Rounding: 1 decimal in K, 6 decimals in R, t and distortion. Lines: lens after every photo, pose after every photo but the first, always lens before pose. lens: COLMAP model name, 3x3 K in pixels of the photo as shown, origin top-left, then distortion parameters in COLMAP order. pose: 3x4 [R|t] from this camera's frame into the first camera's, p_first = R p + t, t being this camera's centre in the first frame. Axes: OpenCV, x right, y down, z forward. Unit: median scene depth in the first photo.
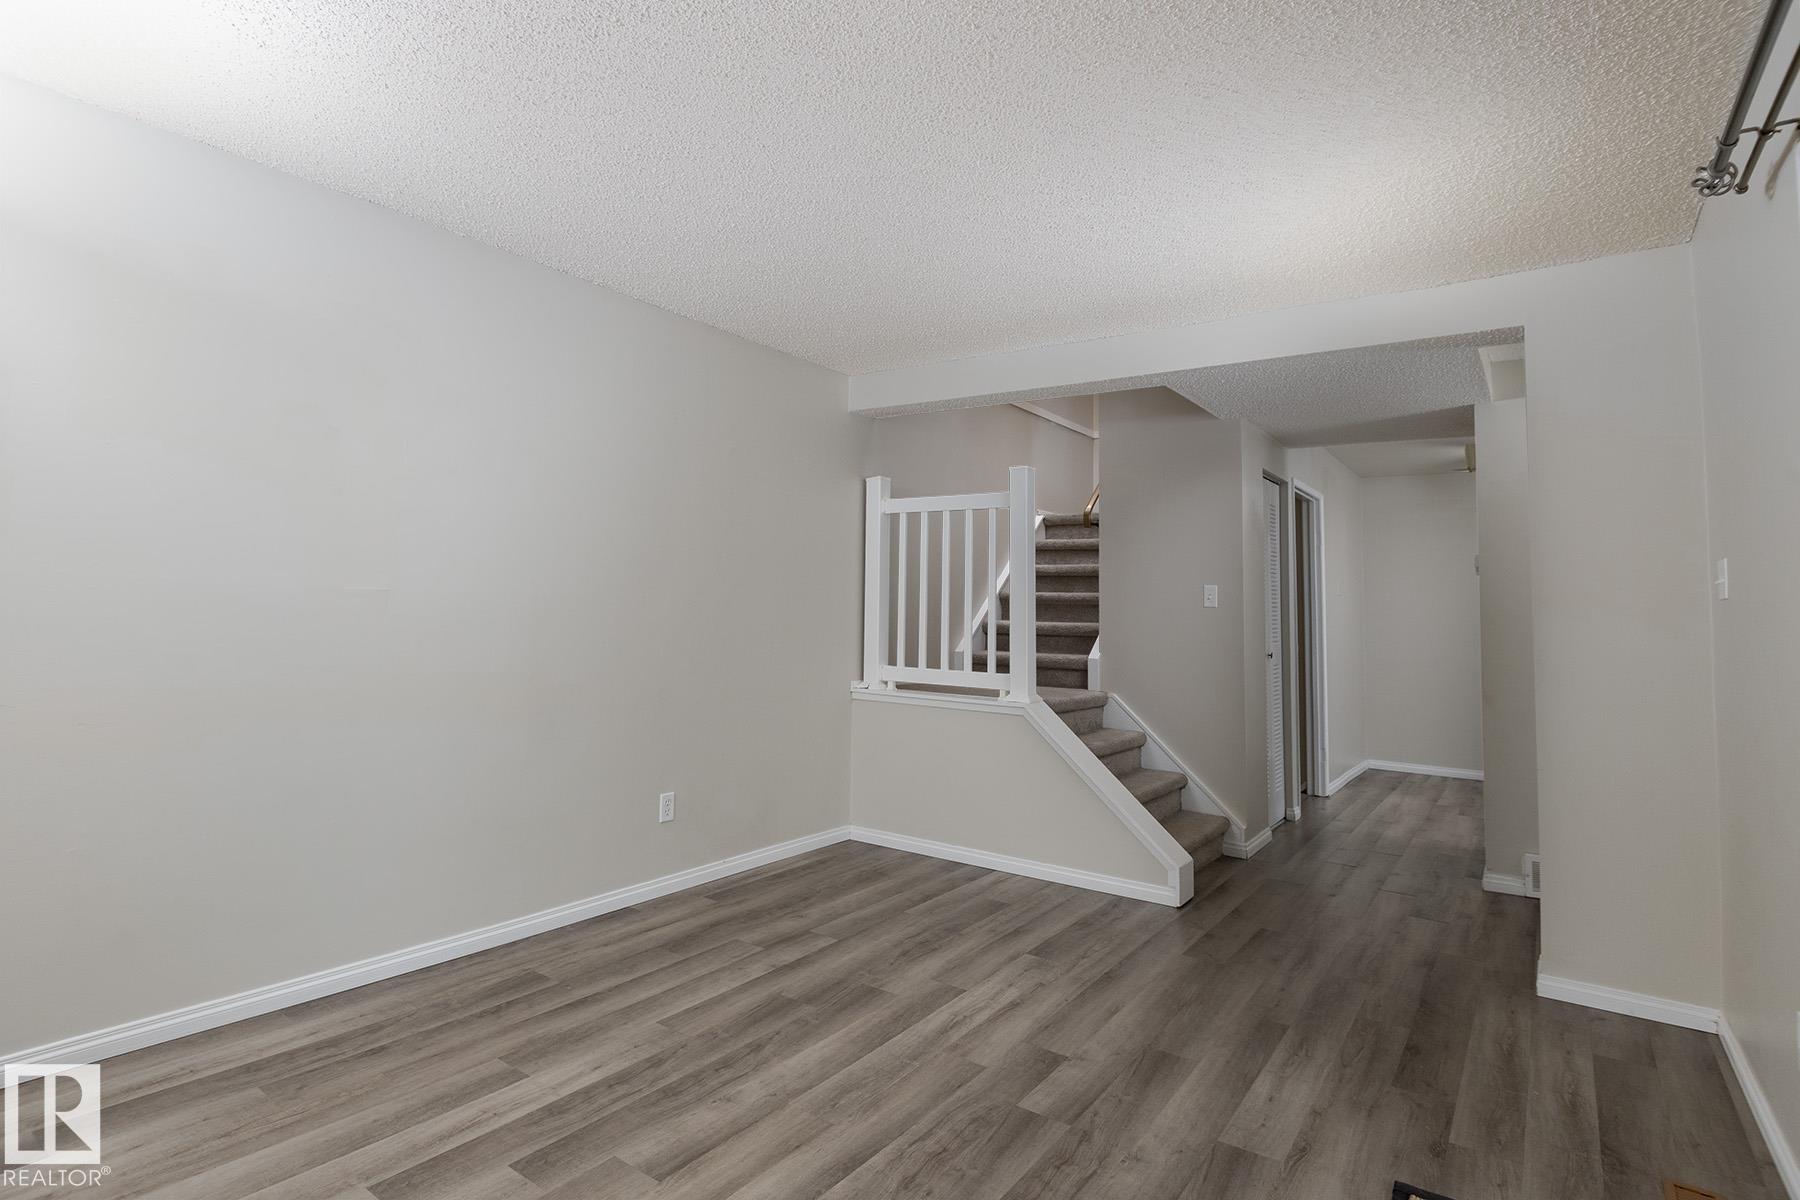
lens RADIAL K [[907.4, 0, 929.4], [0, 907.4, 600.6], [0, 0, 1]] dist [0.002625, -0.015874]
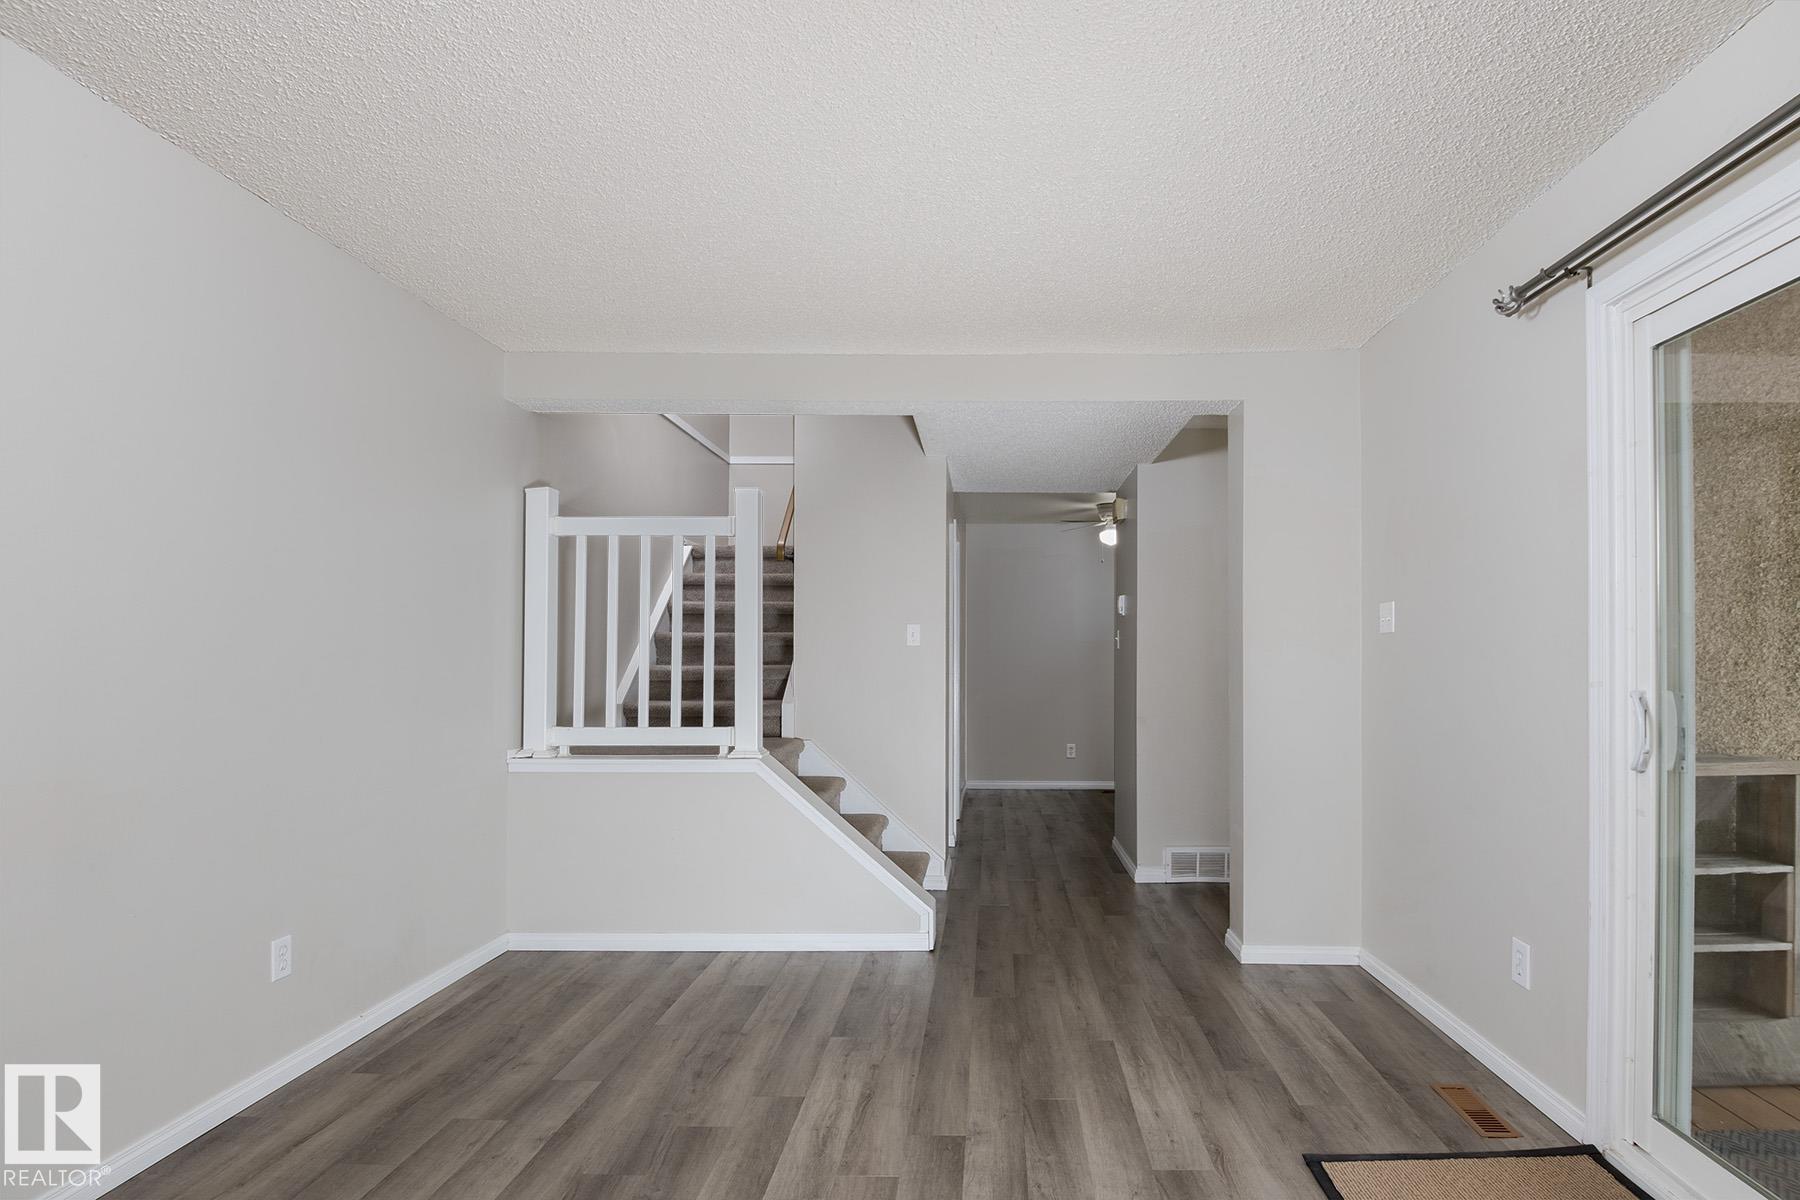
lens RADIAL K [[907.4, 0, 985.1], [0, 907.4, 682.9], [0, 0, 1]] dist [0.002625, -0.015874]
pose [[0.831153, -0.042060, 0.554451, -0.282498], [0.014975, 0.998467, 0.053293, -0.007773], [-0.555842, -0.035992, 0.830508, 0.203087]]
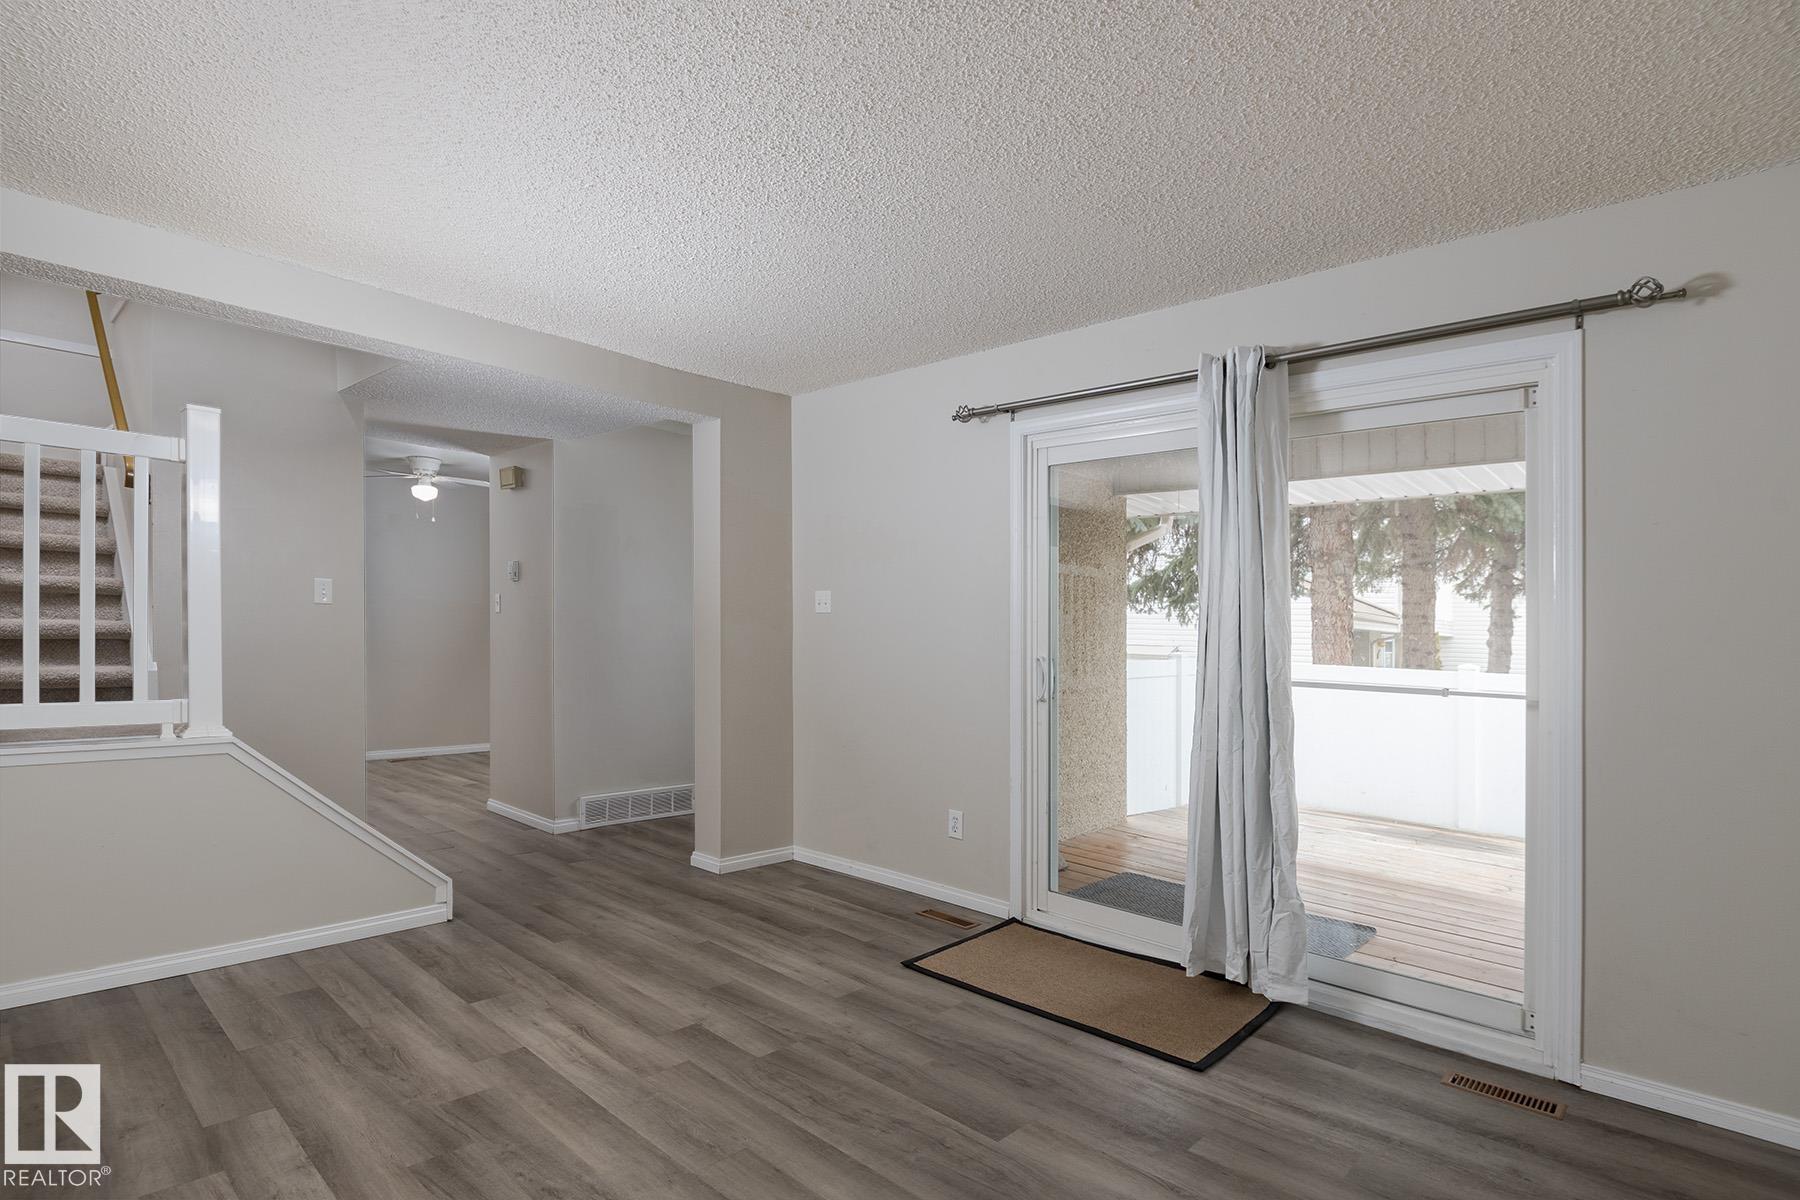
lens RADIAL K [[907.4, 0, 878.8], [0, 907.4, 630.6], [0, 0, 1]] dist [0.002625, -0.015874]
pose [[0.168949, -0.023717, 0.985339, -0.780504], [-0.034372, 0.998961, 0.029938, -0.018941], [-0.985025, -0.038926, 0.167959, 0.528822]]
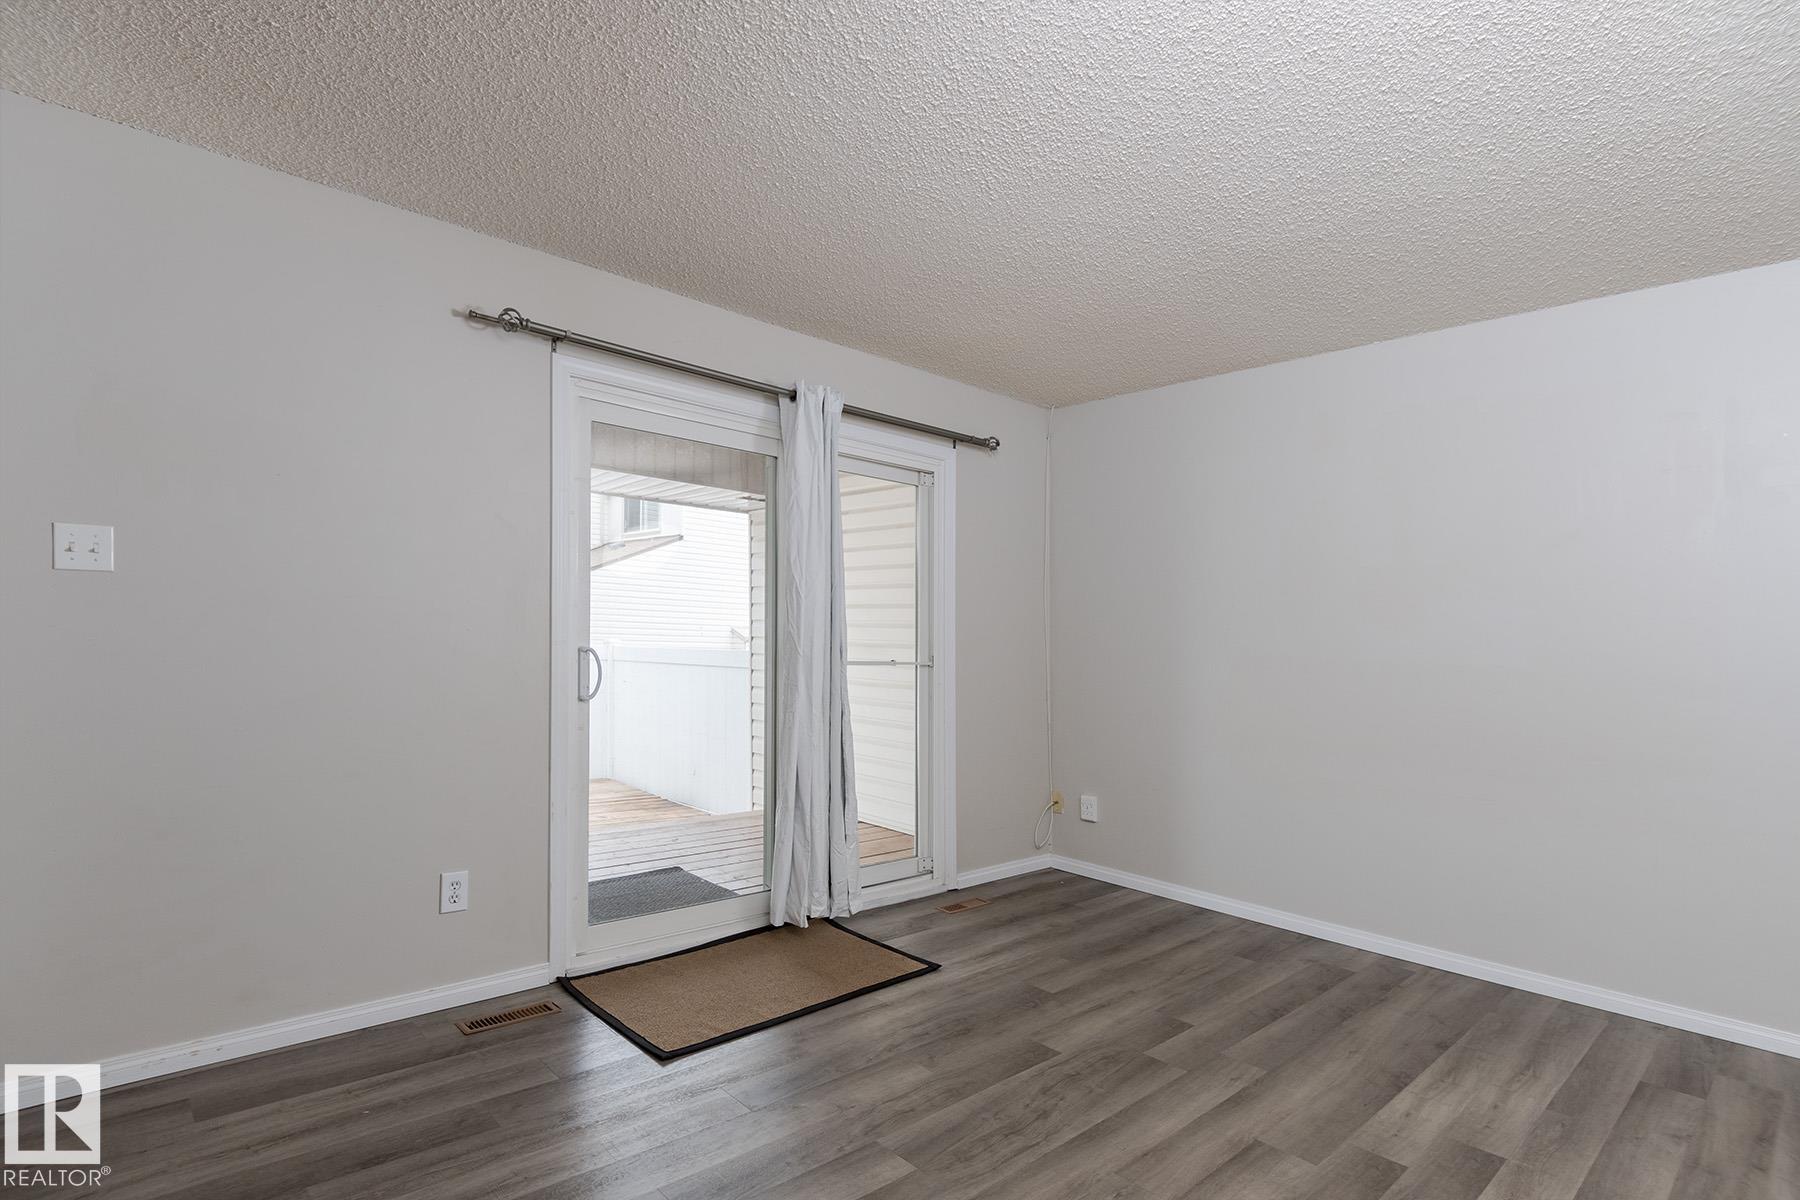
lens RADIAL K [[907.4, 0, 908.5], [0, 907.4, 586.4], [0, 0, 1]] dist [0.002625, -0.015874]
pose [[-0.972610, -0.048522, 0.227322, -0.059837], [-0.063270, 0.996307, -0.058043, 0.014978], [-0.223666, -0.070835, -0.972088, 1.516728]]
